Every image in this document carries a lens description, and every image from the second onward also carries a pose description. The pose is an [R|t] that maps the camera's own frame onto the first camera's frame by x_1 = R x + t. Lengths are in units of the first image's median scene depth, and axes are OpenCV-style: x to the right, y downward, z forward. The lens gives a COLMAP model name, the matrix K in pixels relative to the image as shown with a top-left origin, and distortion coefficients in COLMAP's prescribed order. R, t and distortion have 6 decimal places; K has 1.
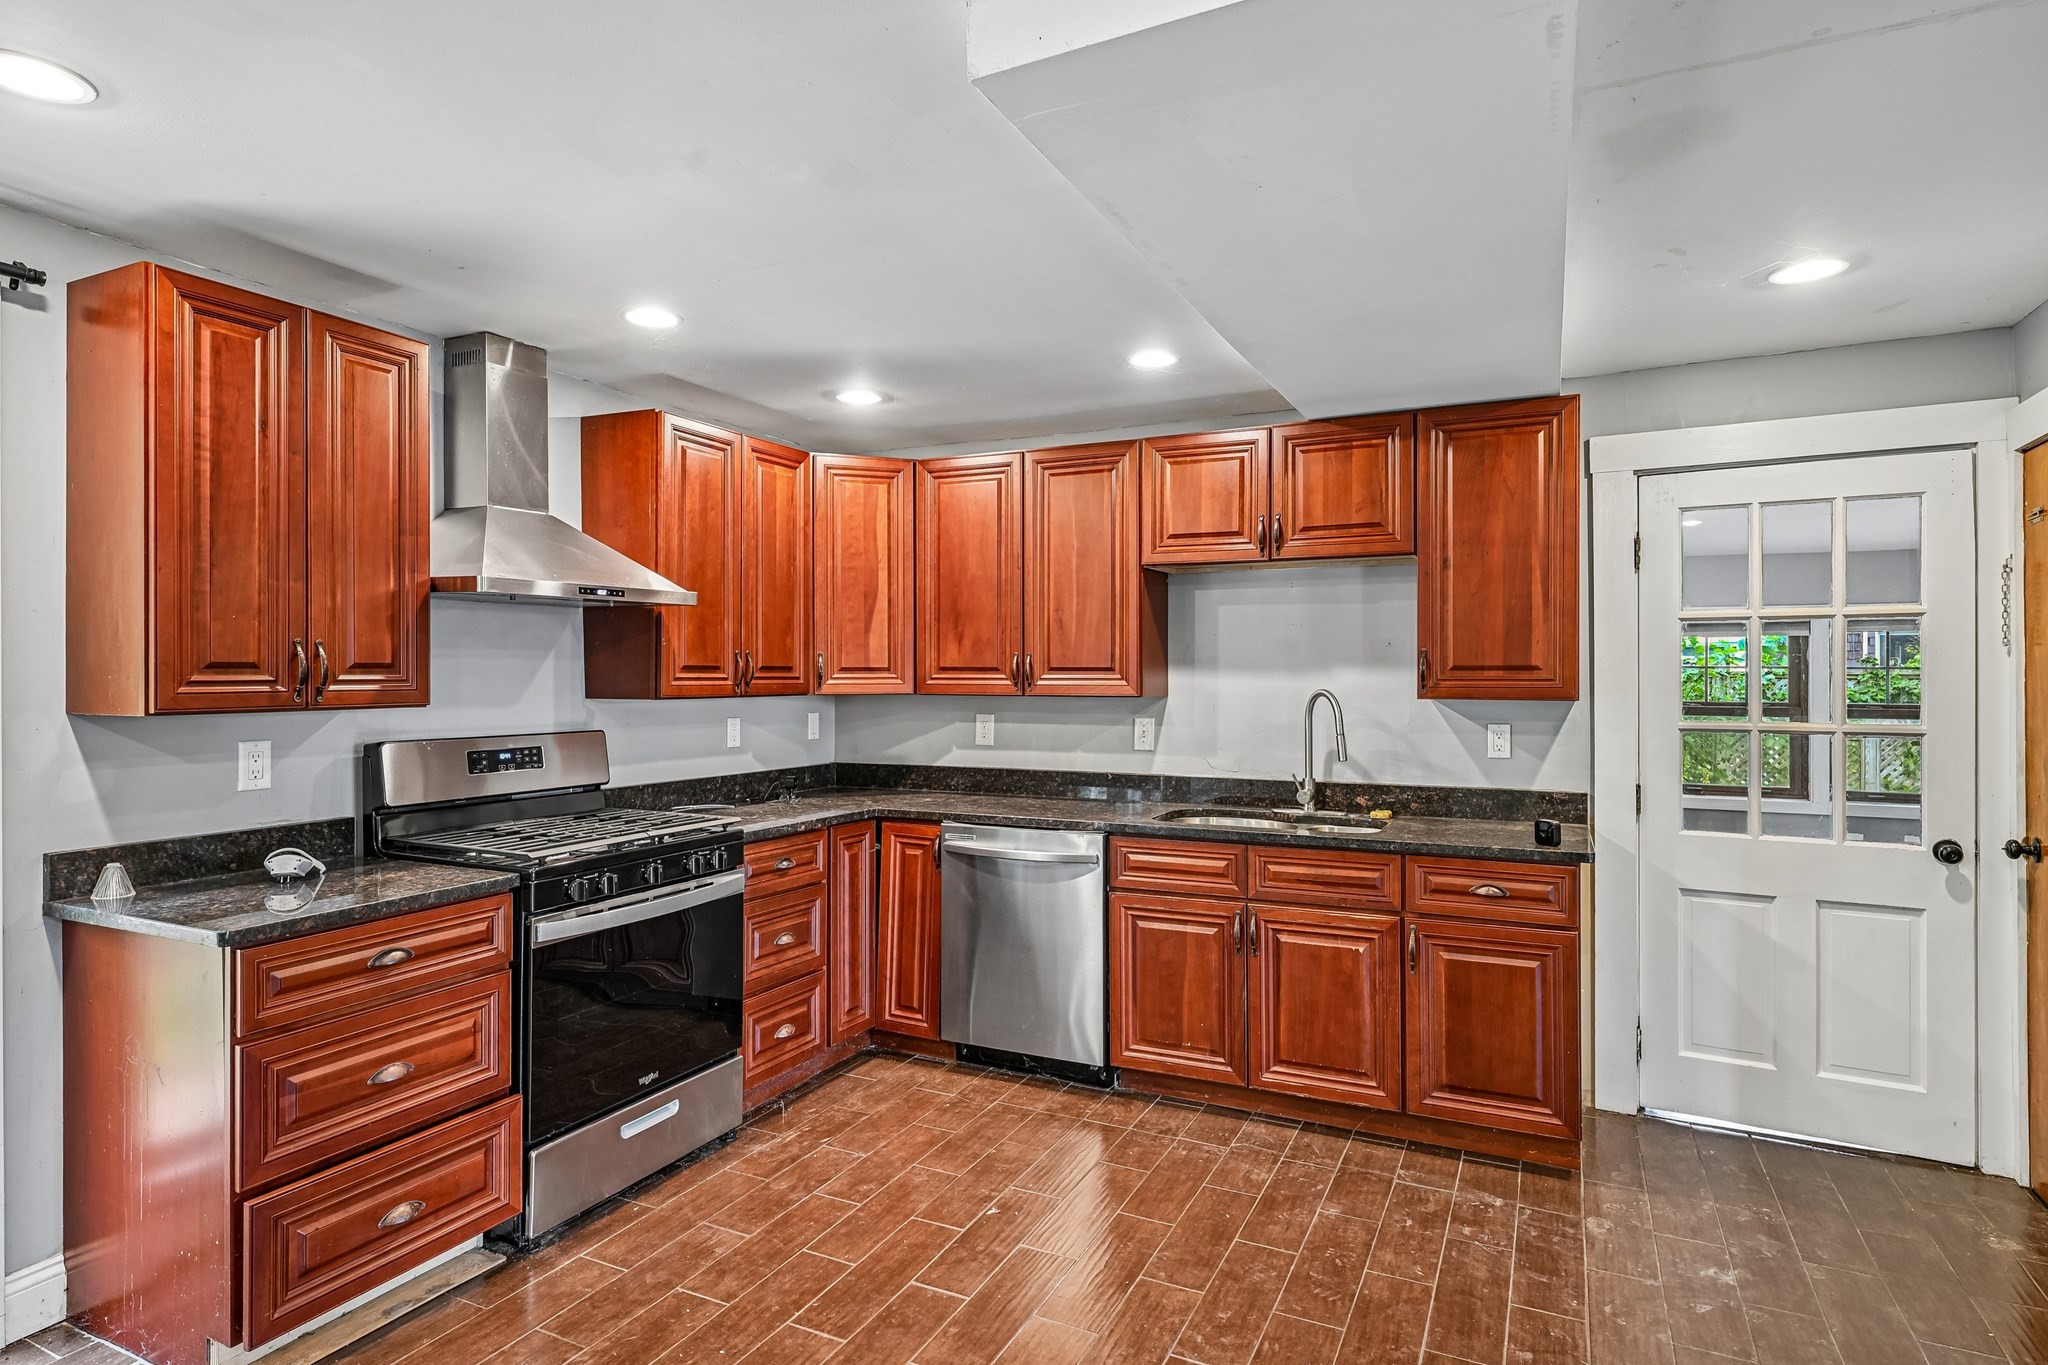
lens RADIAL K [[1103.9, 0, 1023.3], [0, 1103.9, 676.9], [0, 0, 1]] dist [-0.004072, -0.000721]
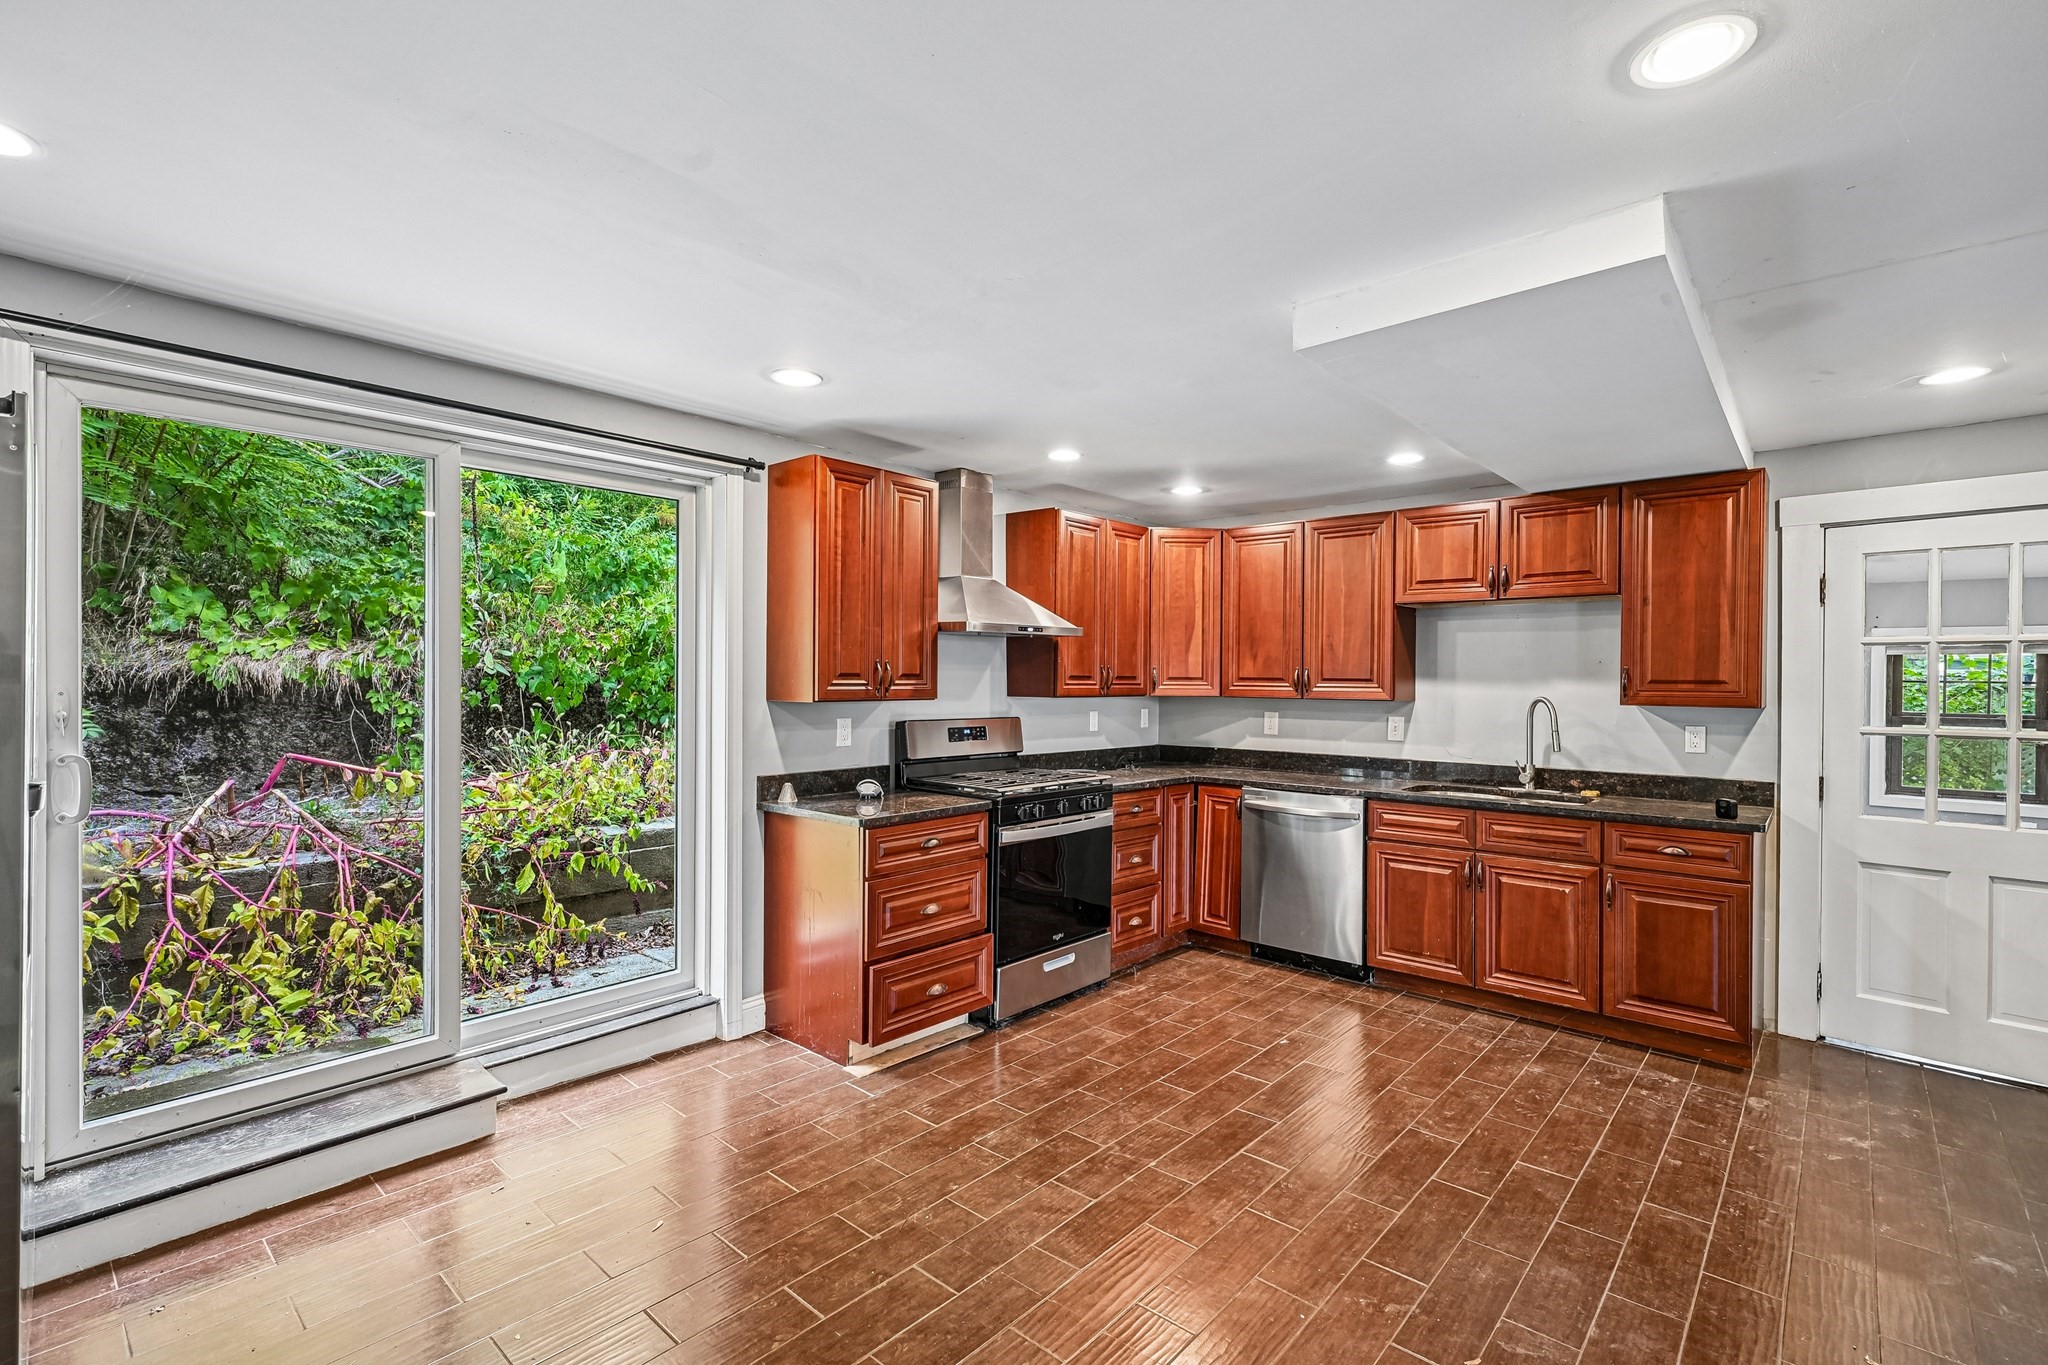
lens RADIAL K [[906.4, 0, 1030.3], [0, 906.4, 684.1], [0, 0, 1]] dist [0.000022, -0.000814]
pose [[0.962461, 0.009566, -0.271251, -0.026020], [-0.009183, 0.999954, 0.002682, -0.001402], [0.271264, -0.000091, 0.962505, -0.239086]]
